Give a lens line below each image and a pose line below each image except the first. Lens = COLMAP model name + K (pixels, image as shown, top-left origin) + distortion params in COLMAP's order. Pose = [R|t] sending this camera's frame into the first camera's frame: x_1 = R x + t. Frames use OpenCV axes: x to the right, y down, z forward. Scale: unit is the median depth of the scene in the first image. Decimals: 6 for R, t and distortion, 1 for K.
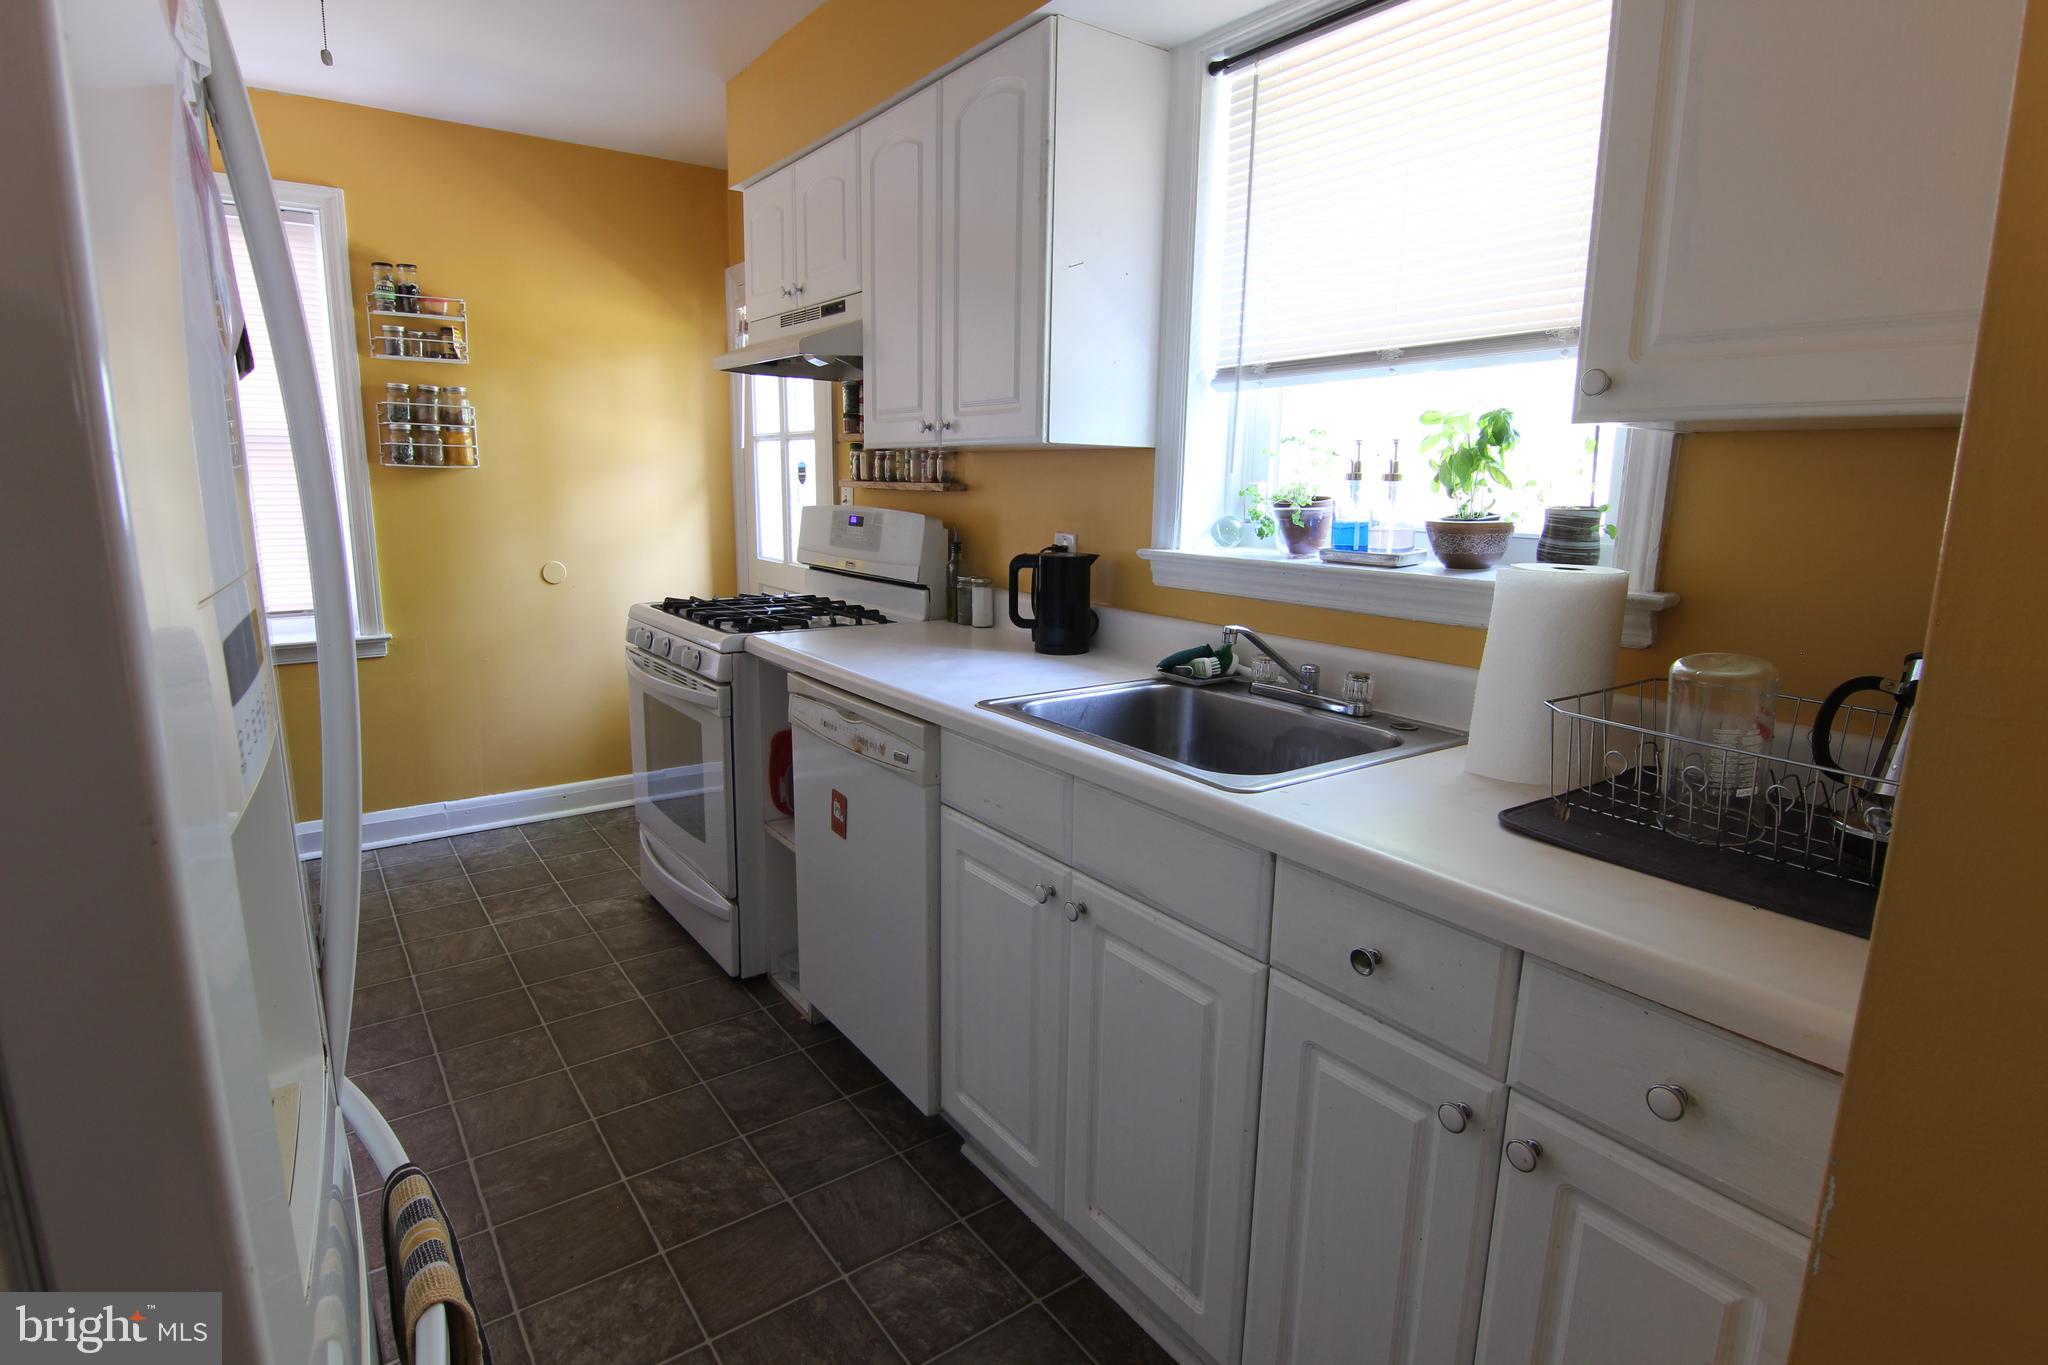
lens RADIAL K [[1039.3, 0, 1024.9], [0, 1039.3, 676.6], [0, 0, 1]] dist [0.000634, -0.017502]
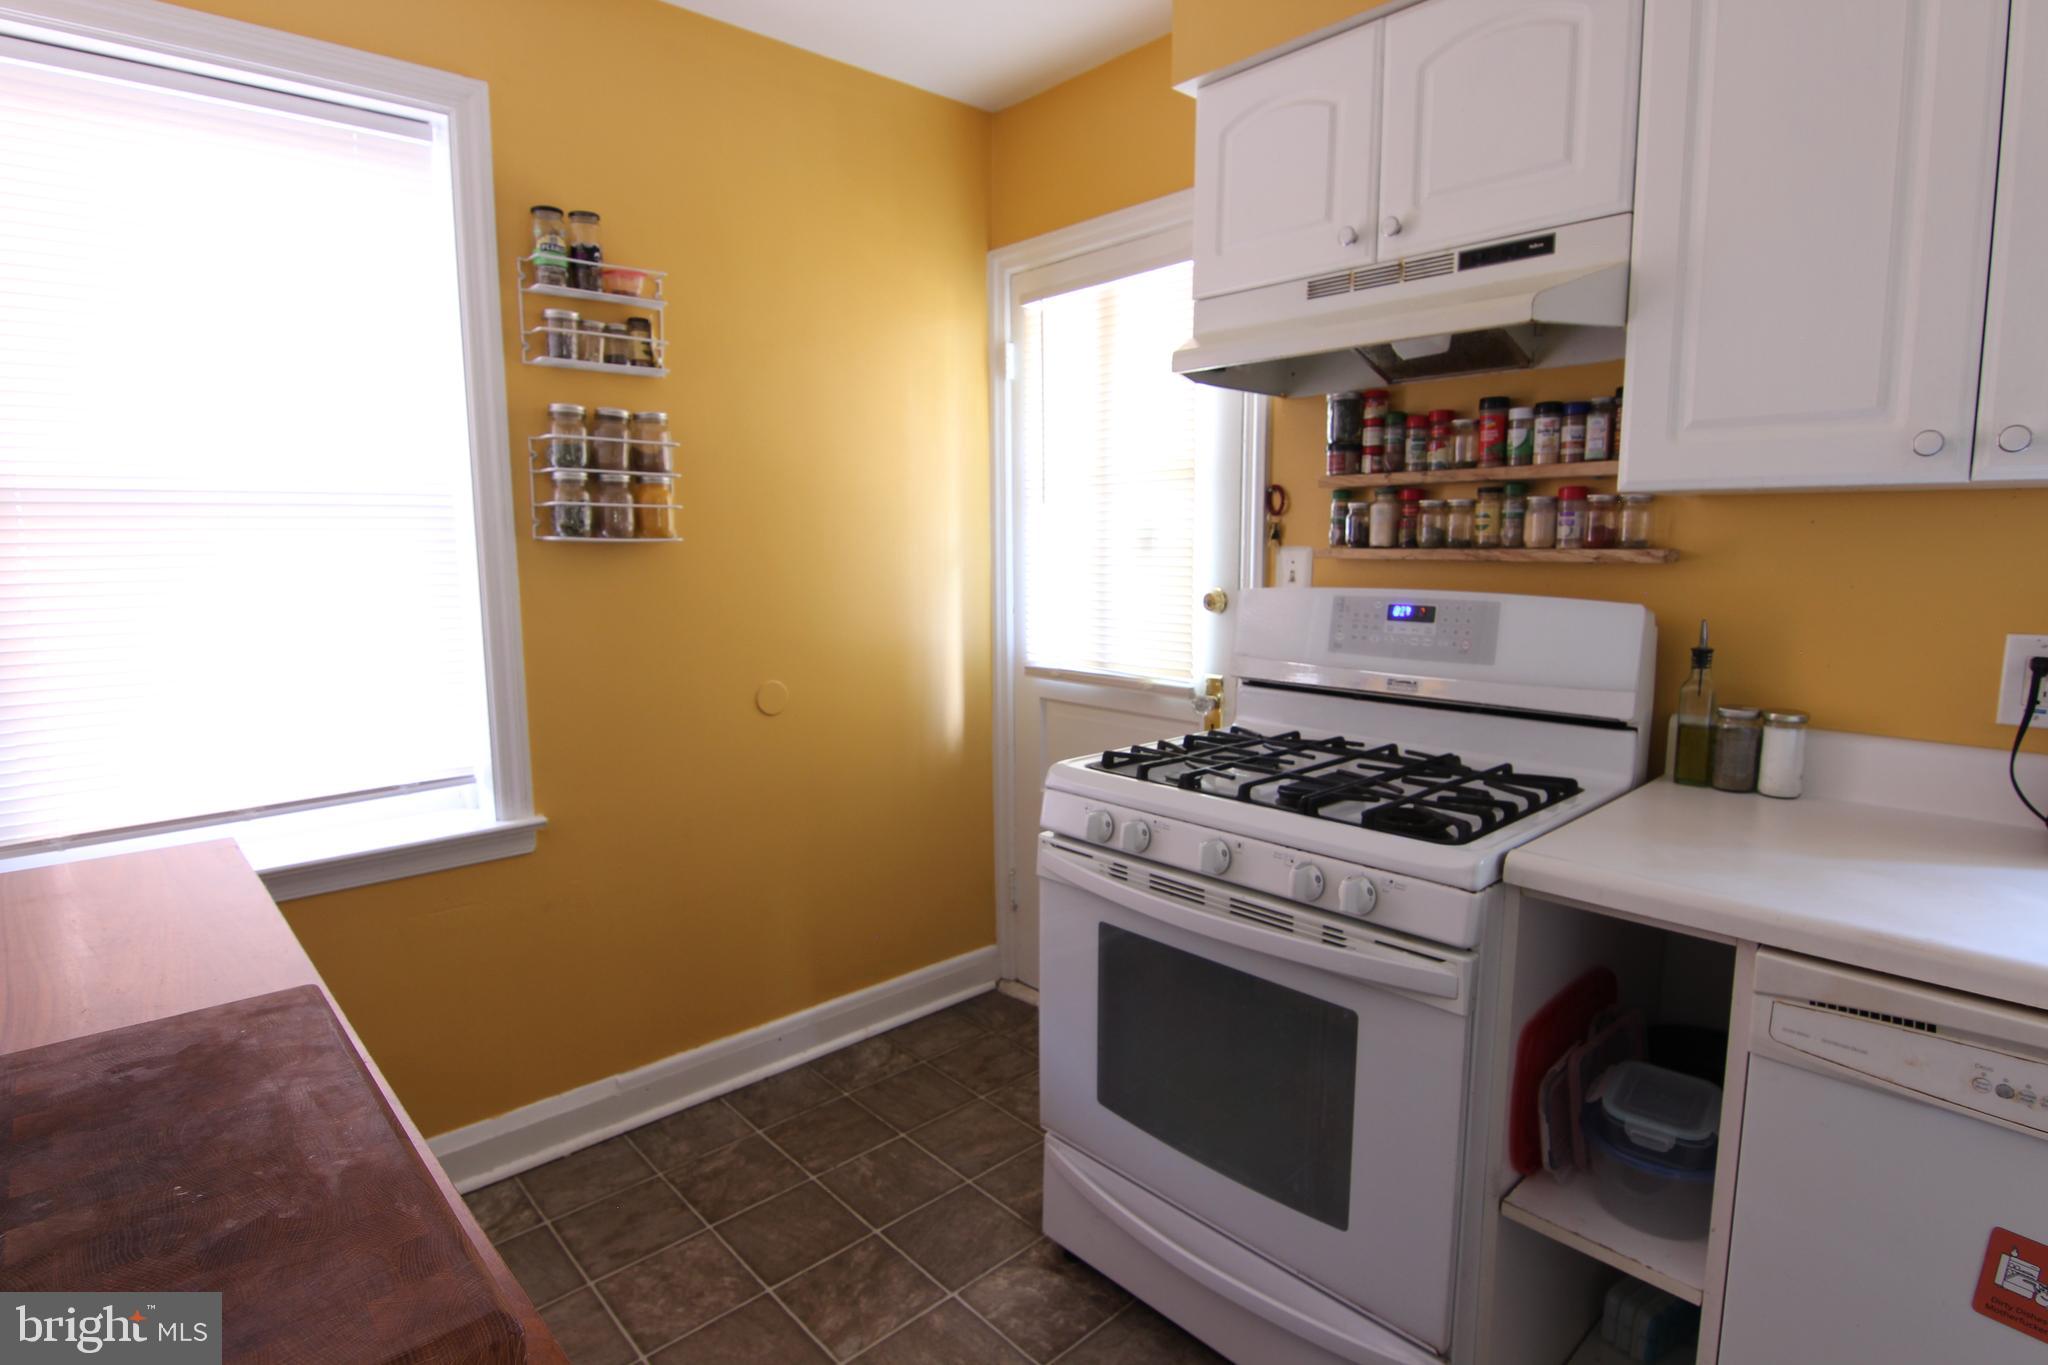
lens RADIAL K [[1039.3, 0, 1024.9], [0, 1039.3, 676.6], [0, 0, 1]] dist [0.000634, -0.017502]
pose [[0.992917, -0.036179, 0.113170, -0.418976], [0.042610, 0.997580, -0.054933, -0.080681], [-0.110909, 0.059367, 0.992056, 0.382002]]
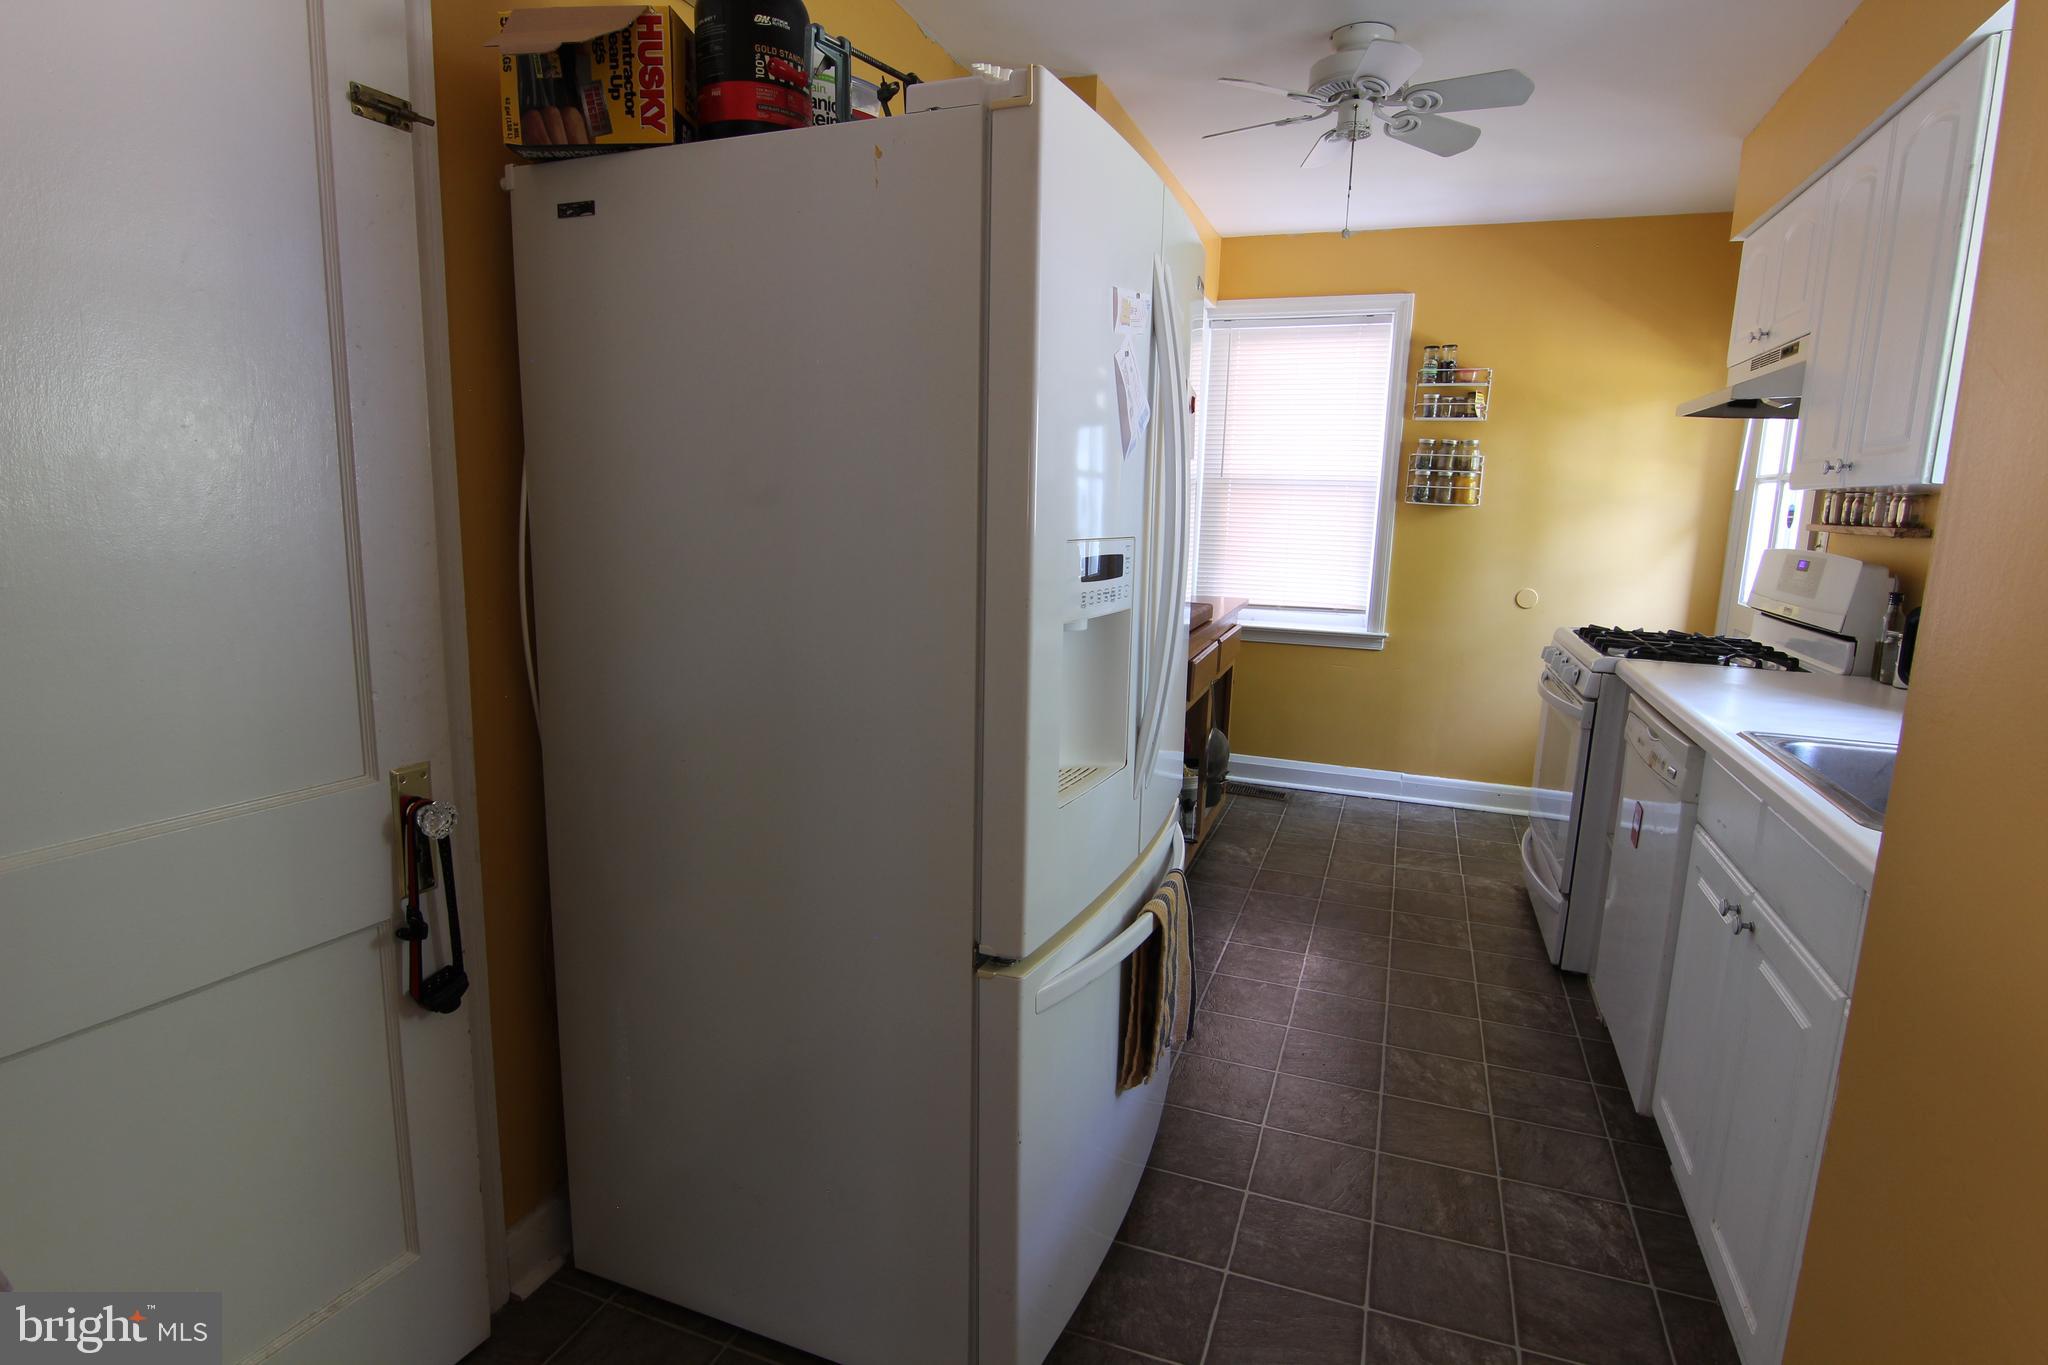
lens RADIAL K [[1039.3, 0, 1024.9], [0, 1039.3, 676.6], [0, 0, 1]] dist [0.000634, -0.017502]
pose [[0.552750, 0.145075, -0.820622, 0.213326], [-0.178322, 0.982512, 0.053582, 0.023688], [0.814045, 0.116717, 0.568953, -0.095284]]
